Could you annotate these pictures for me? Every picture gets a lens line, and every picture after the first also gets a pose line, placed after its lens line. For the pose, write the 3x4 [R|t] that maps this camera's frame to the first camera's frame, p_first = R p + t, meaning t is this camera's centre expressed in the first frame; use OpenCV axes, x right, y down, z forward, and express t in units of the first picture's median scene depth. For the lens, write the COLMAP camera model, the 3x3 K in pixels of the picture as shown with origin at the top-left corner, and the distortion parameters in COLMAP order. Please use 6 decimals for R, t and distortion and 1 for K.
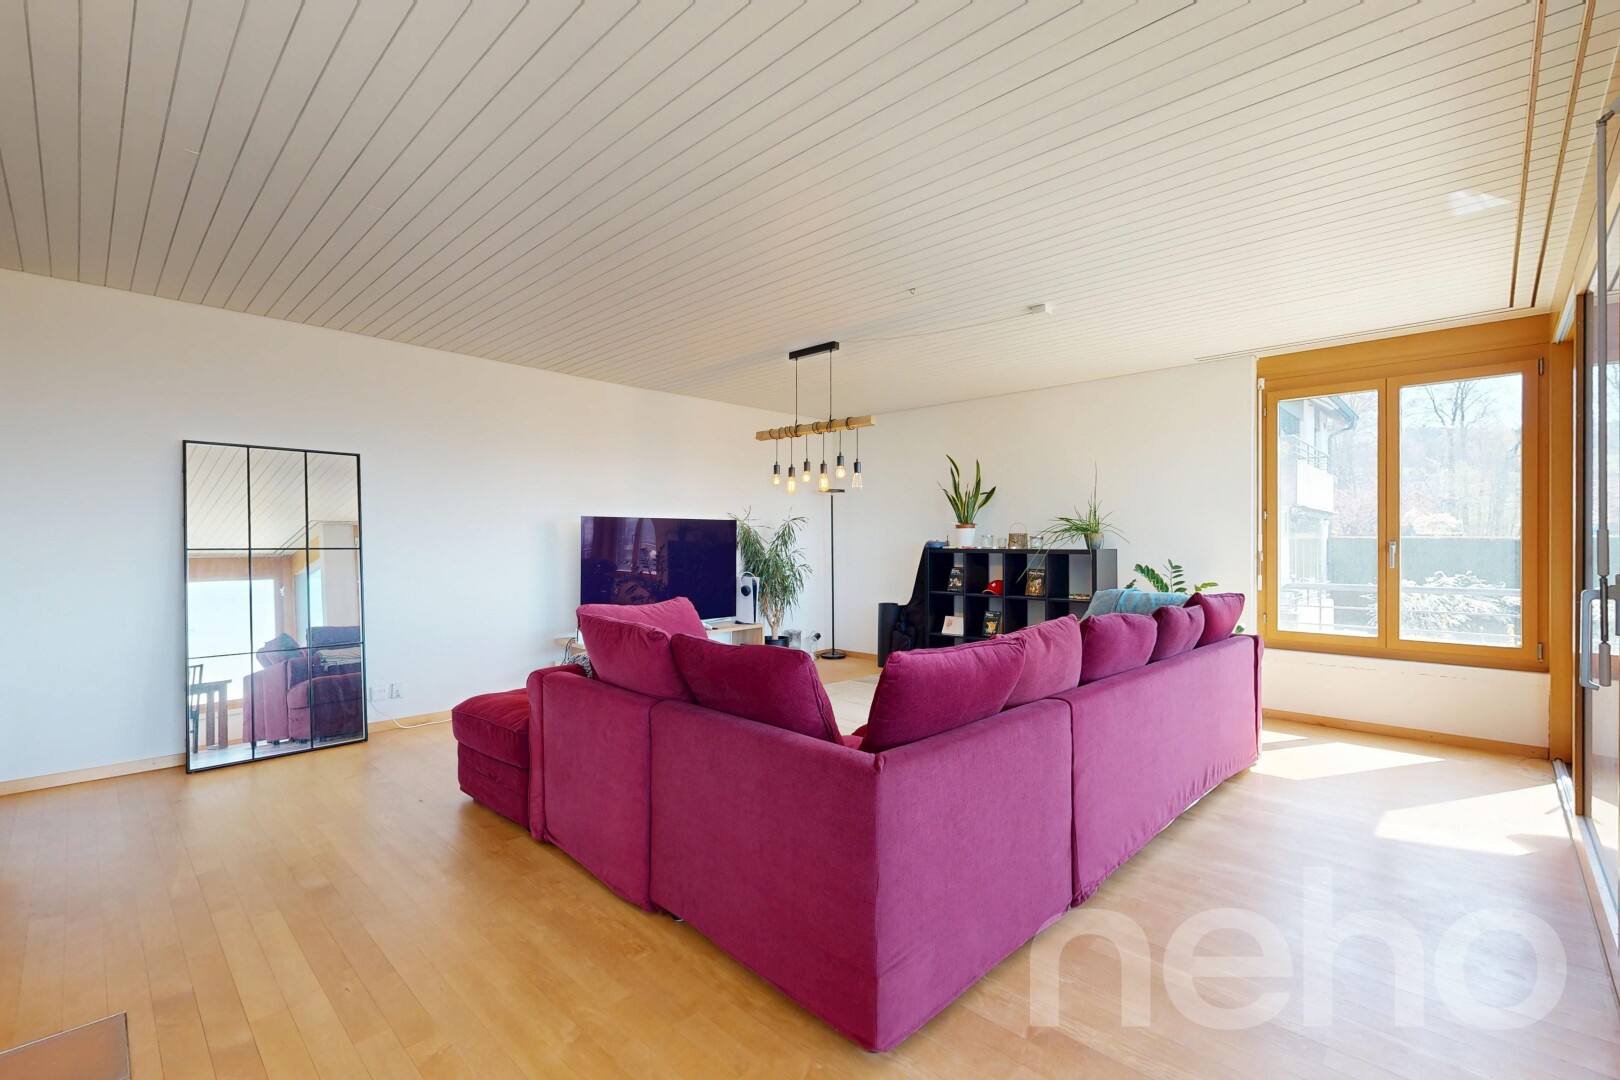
lens RADIAL K [[705.1, 0, 810.0], [0, 705.1, 540.0], [0, 0, 1]] dist [-0.000622, -0.000182]
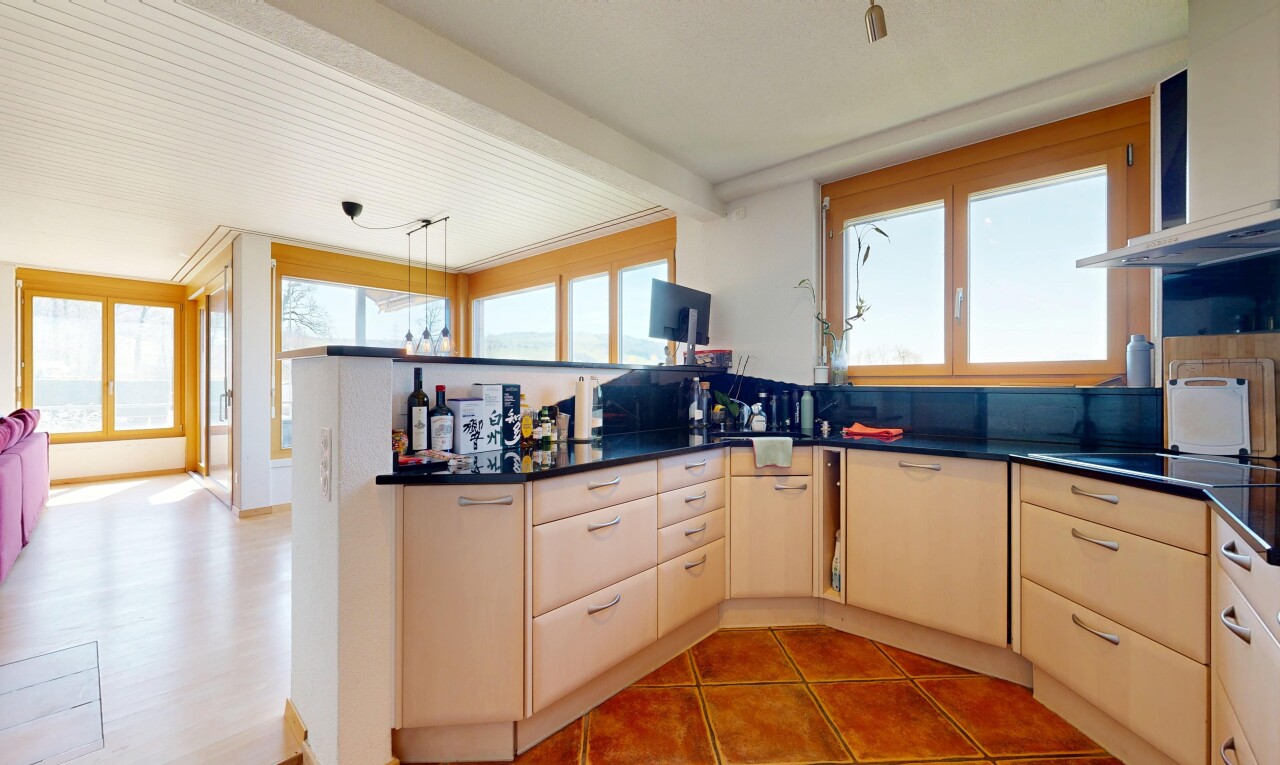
lens RADIAL K [[495.8, 0, 640.0], [0, 495.8, 382.5], [0, 0, 1]] dist [0.001324, -0.000055]
pose [[-0.039999, 0.001709, 0.999198, -0.576294], [-0.002756, 0.999995, -0.001821, 0.003955], [-0.999196, -0.002827, -0.039995, -0.392506]]
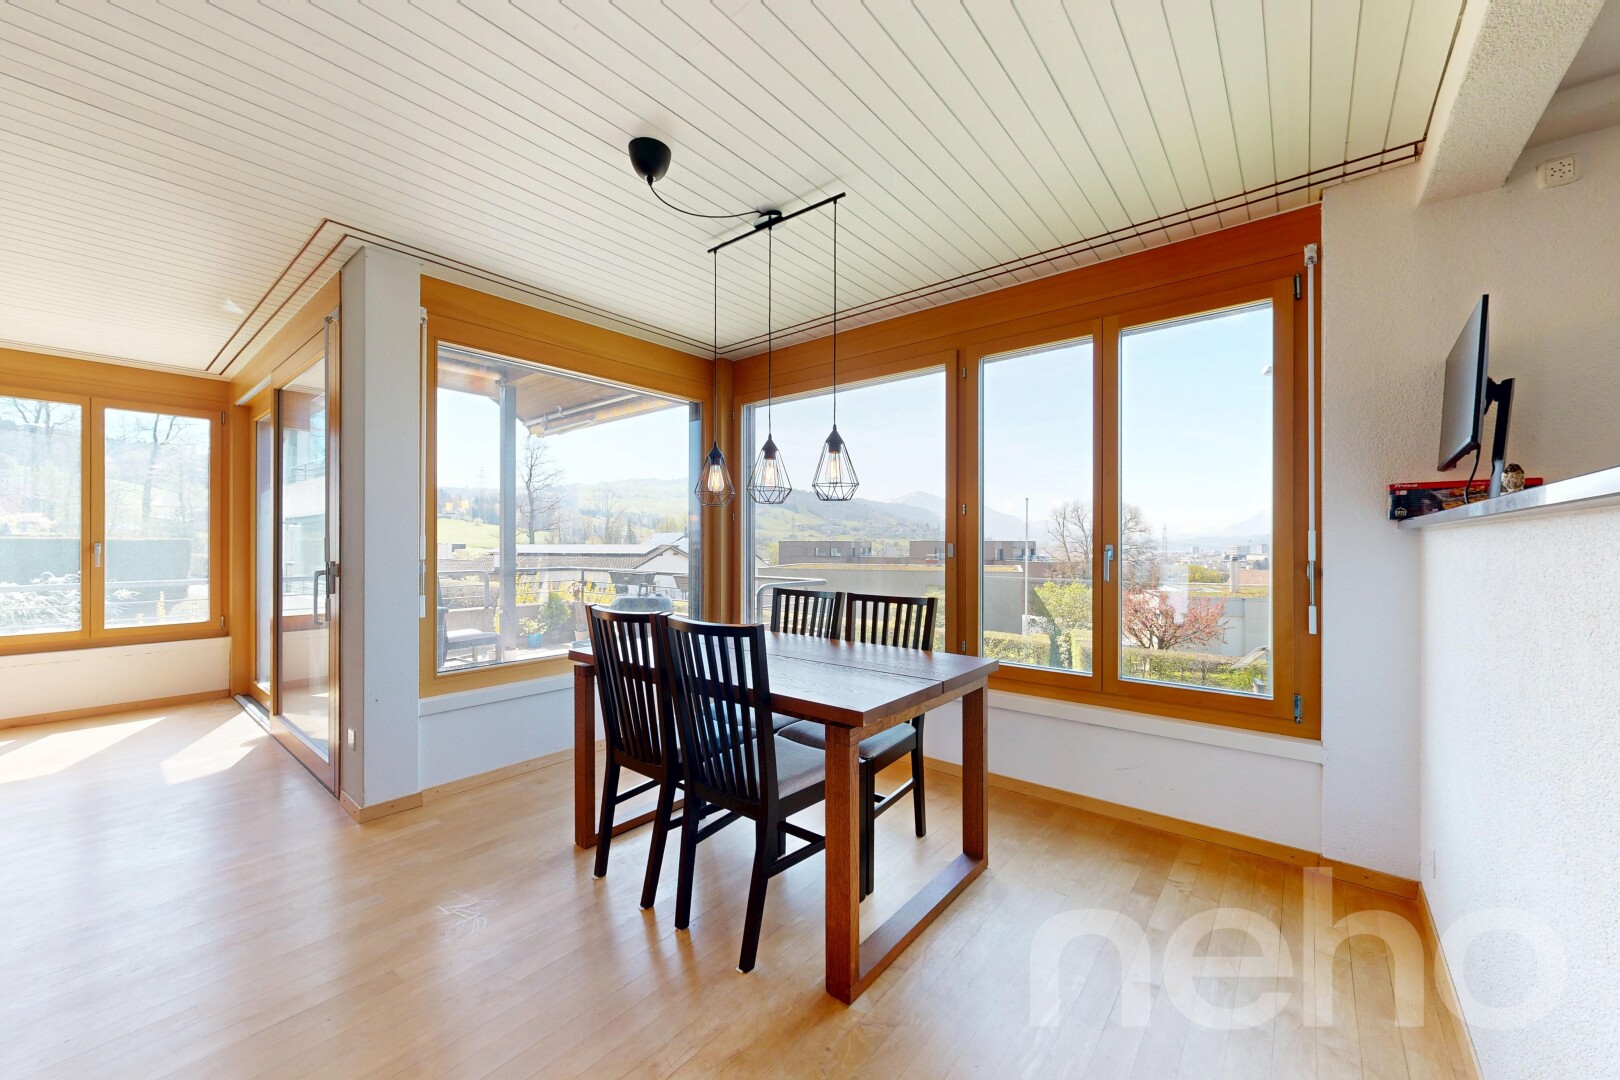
lens RADIAL K [[601.1, 0, 810.0], [0, 601.1, 540.0], [0, 0, 1]] dist [-0.000532, -0.000286]
pose [[-0.083815, 0.003639, 0.996475, -0.209066], [-0.002674, 0.999989, -0.003877, -0.002218], [-0.996478, -0.002989, -0.083805, -0.050343]]
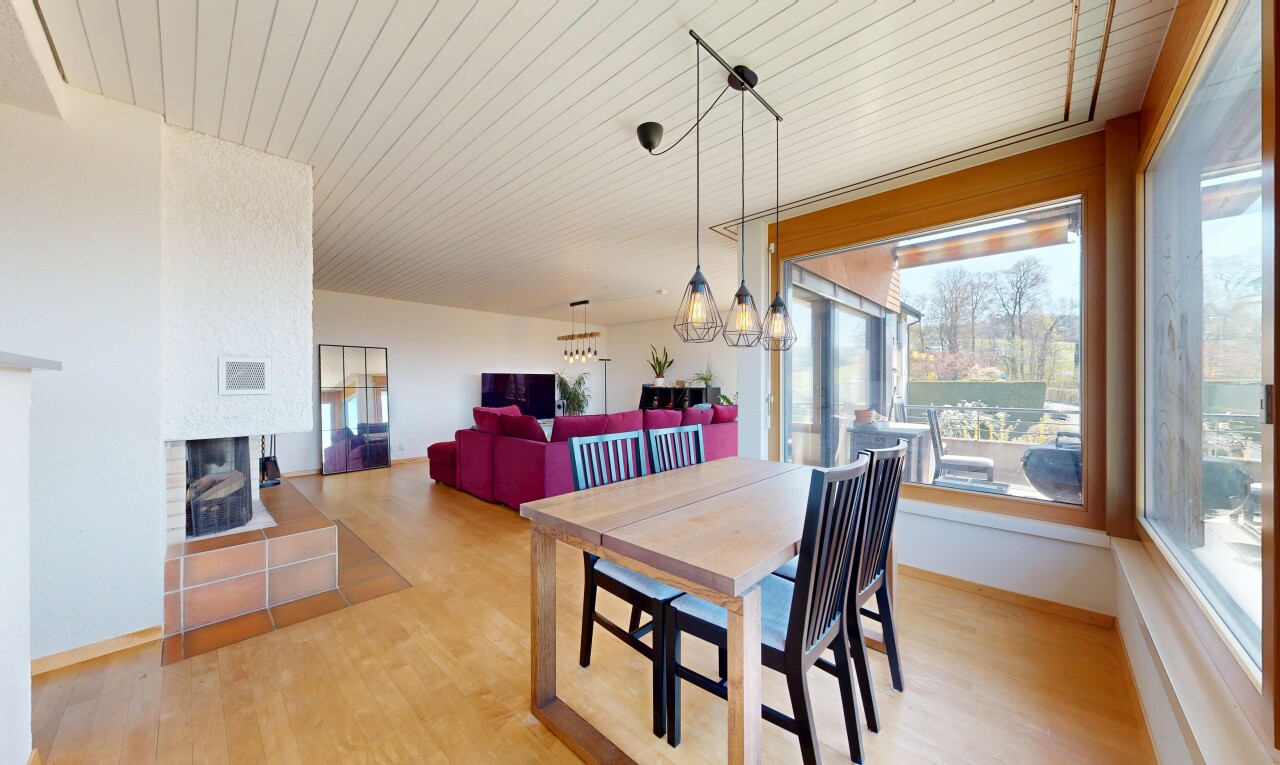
lens RADIAL K [[429.3, 0, 640.0], [0, 429.3, 382.5], [0, 0, 1]] dist [0.000568, -0.000003]
pose [[0.999969, -0.000629, 0.007886, 0.190654], [0.000631, 1.000000, -0.000267, -0.003096], [-0.007886, 0.000272, 0.999969, -0.424392]]
